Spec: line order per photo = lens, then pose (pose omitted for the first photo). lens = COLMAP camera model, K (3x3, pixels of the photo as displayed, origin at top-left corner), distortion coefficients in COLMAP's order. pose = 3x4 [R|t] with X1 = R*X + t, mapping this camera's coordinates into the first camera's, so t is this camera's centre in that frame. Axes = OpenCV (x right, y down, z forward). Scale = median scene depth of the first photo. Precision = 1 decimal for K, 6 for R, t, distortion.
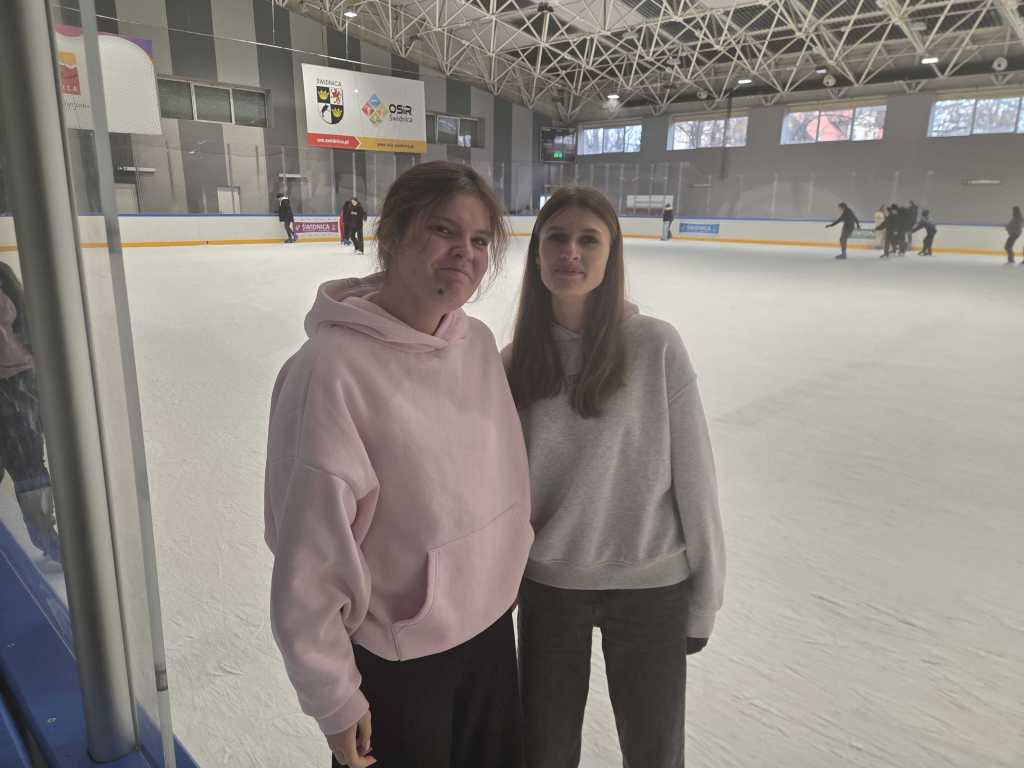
lens RADIAL K [[669.3, 0, 514.9], [0, 669.3, 384.2], [0, 0, 1]] dist [0.039374, -0.046581]
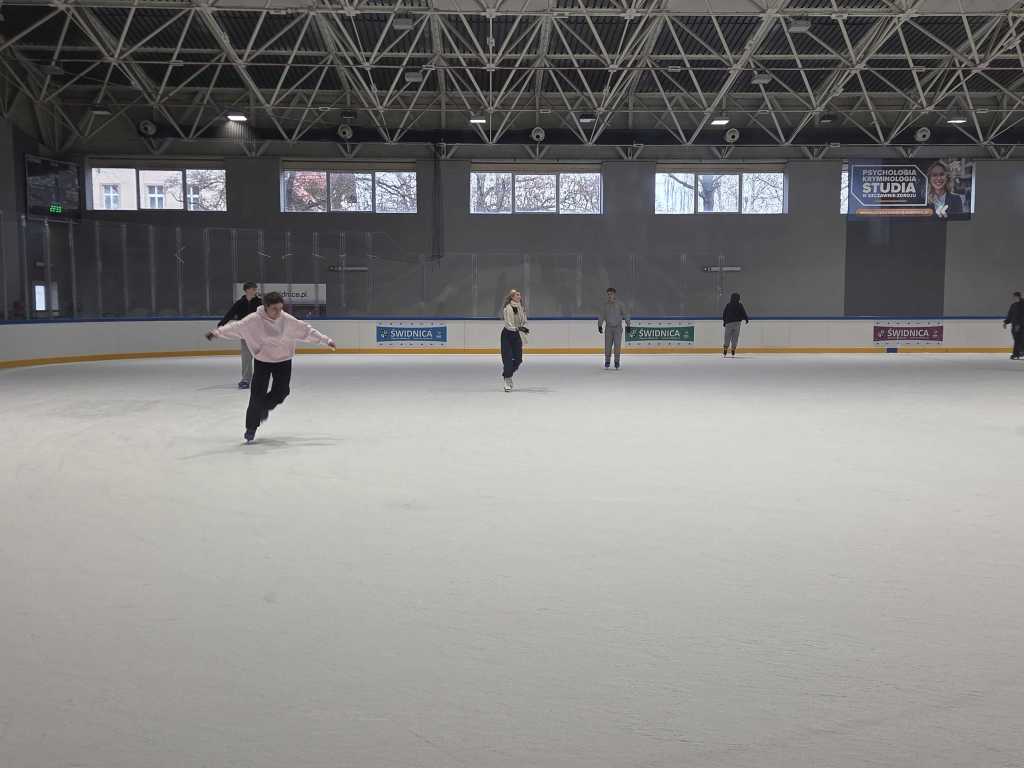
lens RADIAL K [[987.6, 0, 503.9], [0, 987.6, 389.4], [0, 0, 1]] dist [0.030551, 0.000000]
pose [[0.678994, -0.077598, 0.730032, -0.323788], [0.197221, 0.977124, -0.079570, -0.083984], [-0.707157, 0.198006, 0.678765, 0.297212]]
